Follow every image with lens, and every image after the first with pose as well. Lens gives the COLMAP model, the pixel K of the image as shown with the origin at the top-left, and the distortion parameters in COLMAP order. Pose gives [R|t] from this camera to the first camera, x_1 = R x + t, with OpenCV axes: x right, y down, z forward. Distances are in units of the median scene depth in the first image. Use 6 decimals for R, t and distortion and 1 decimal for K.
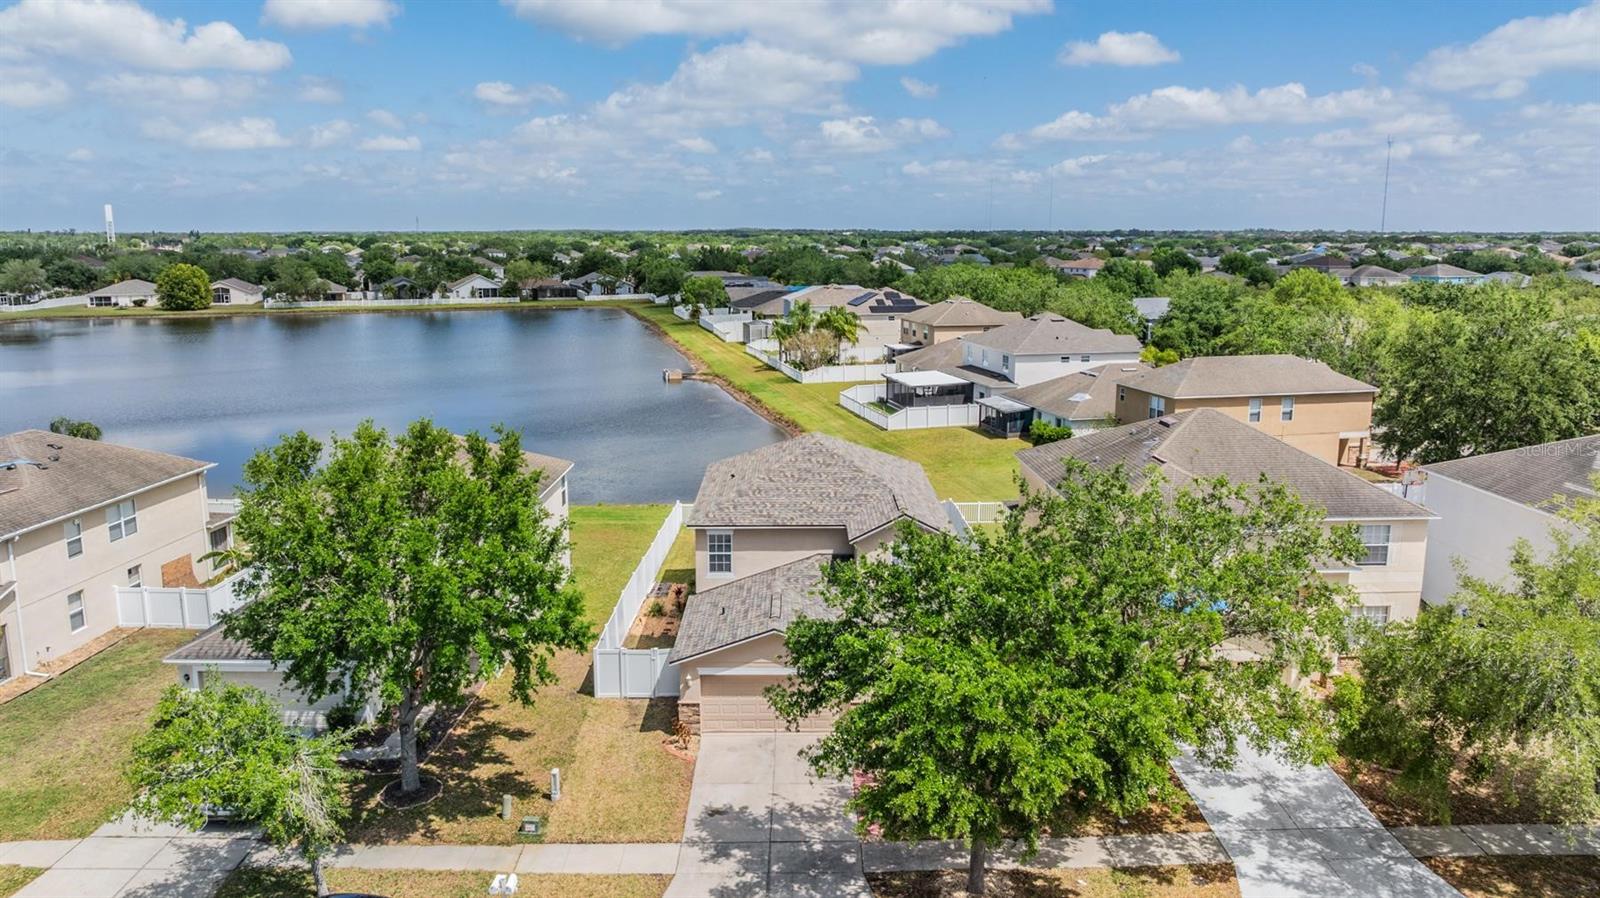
lens RADIAL K [[1137.1, 0, 850.3], [0, 1137.1, 464.9], [0, 0, 1]] dist [-0.022659, 0.007356]
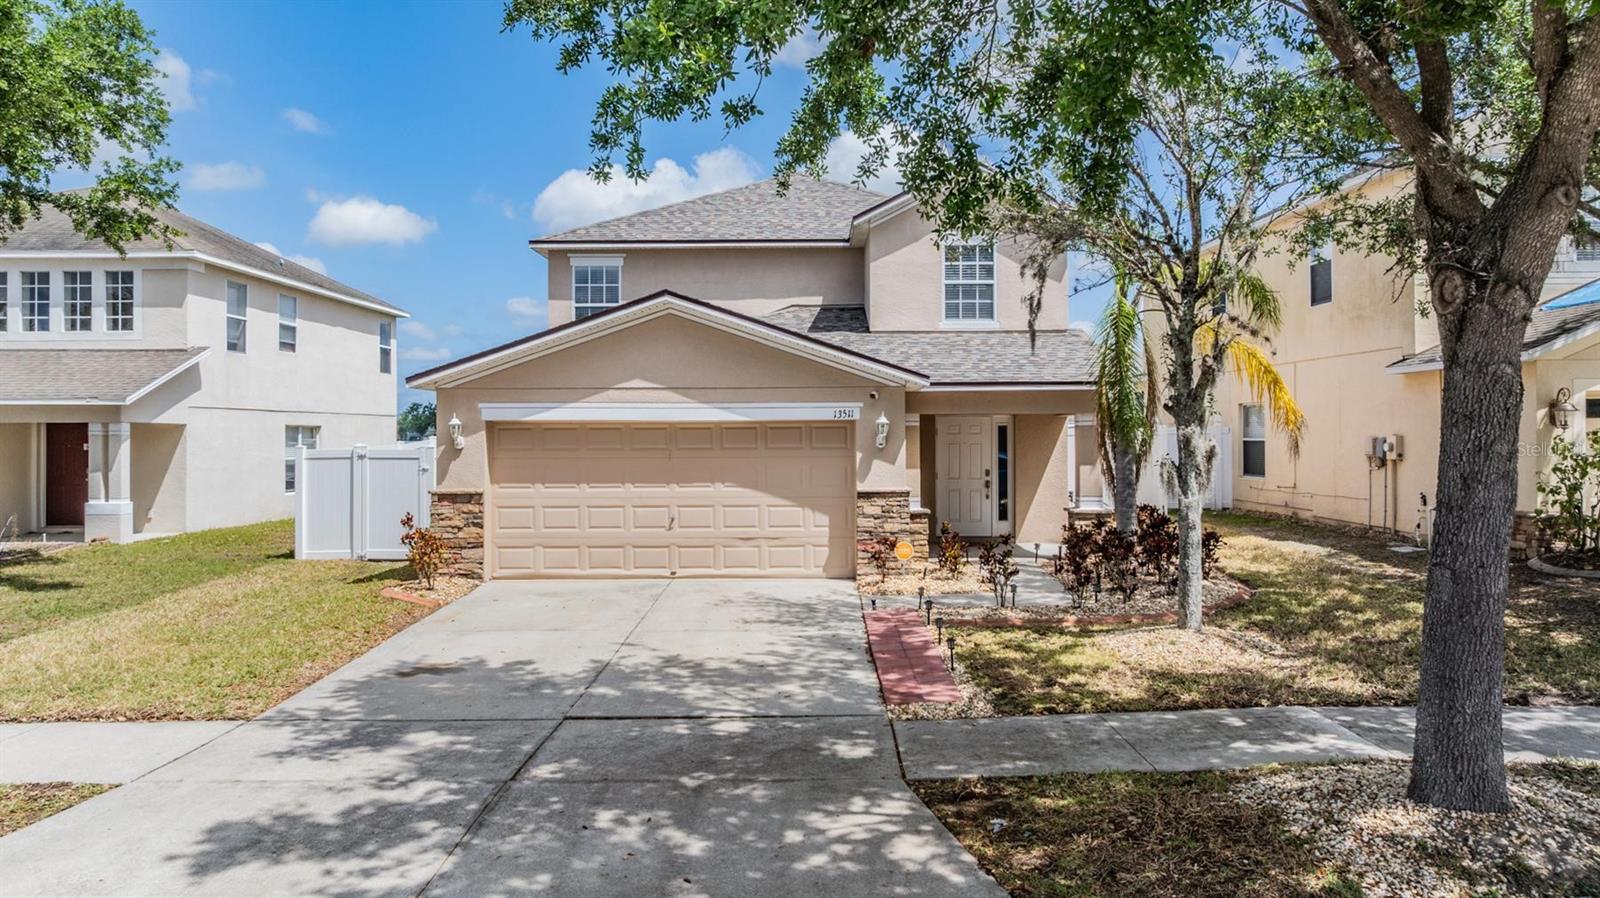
lens RADIAL K [[1137.1, 0, 828.7], [0, 1137.1, 435.3], [0, 0, 1]] dist [-0.022659, 0.007356]
pose [[0.999389, -0.013188, -0.032375, 0.002914], [0.006306, 0.978931, -0.204093, 0.240442], [0.034384, 0.203764, 0.978416, 0.536074]]
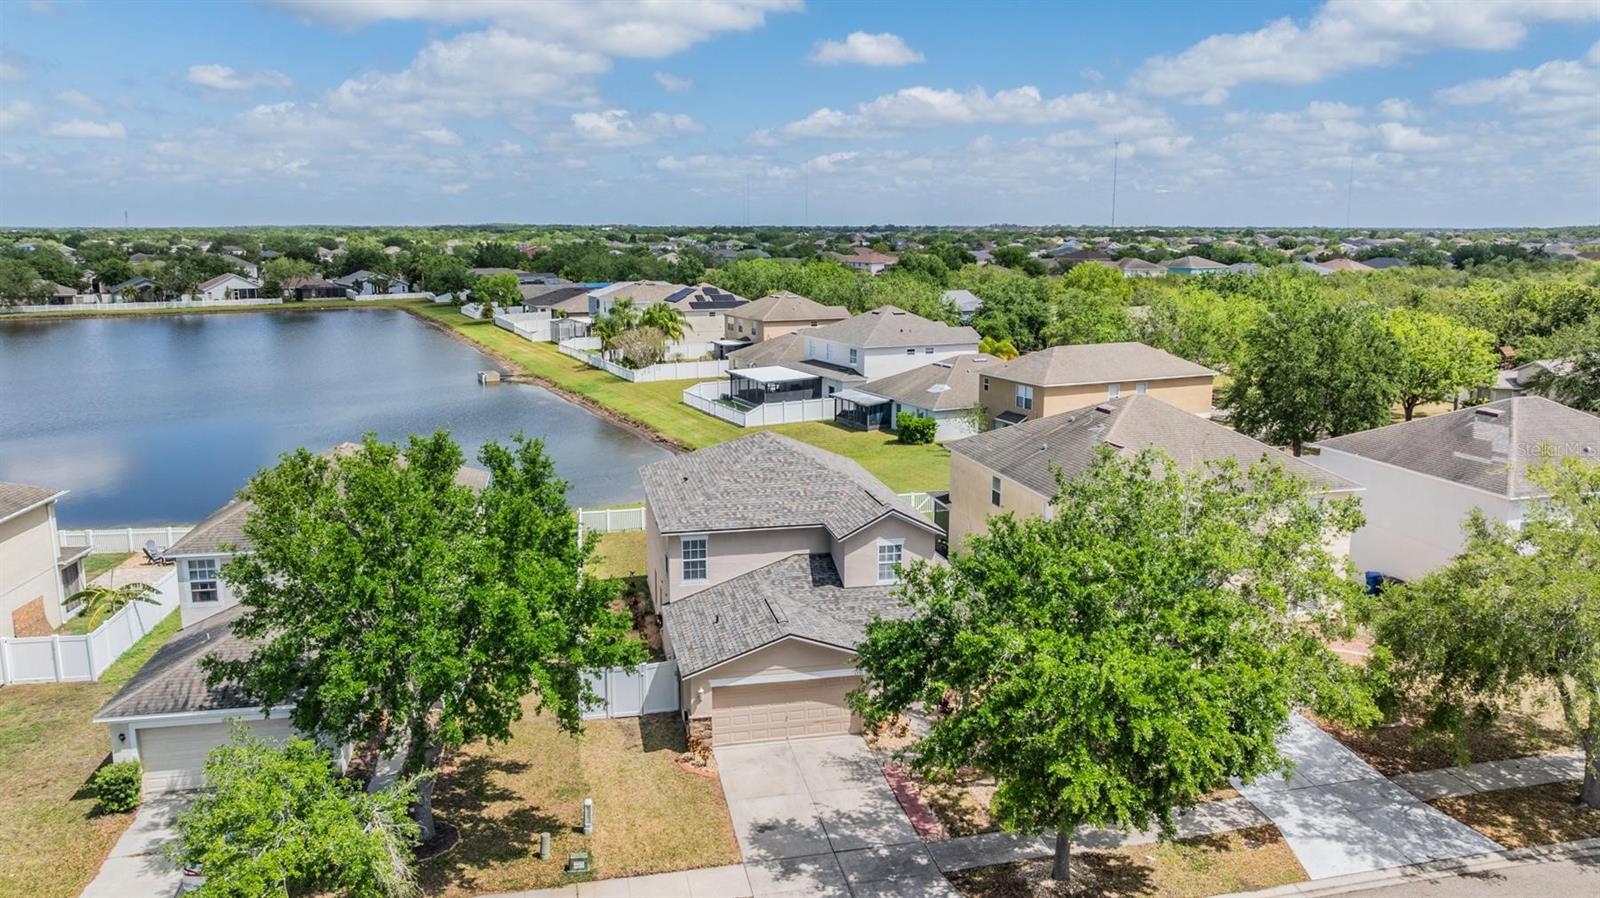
lens RADIAL K [[1137.1, 0, 848.2], [0, 1137.1, 457.8], [0, 0, 1]] dist [-0.022659, 0.007356]
pose [[0.979087, -0.039947, 0.199481, -0.178653], [0.040341, 0.999184, 0.002093, -0.005121], [-0.199401, 0.005998, 0.979900, 0.032345]]
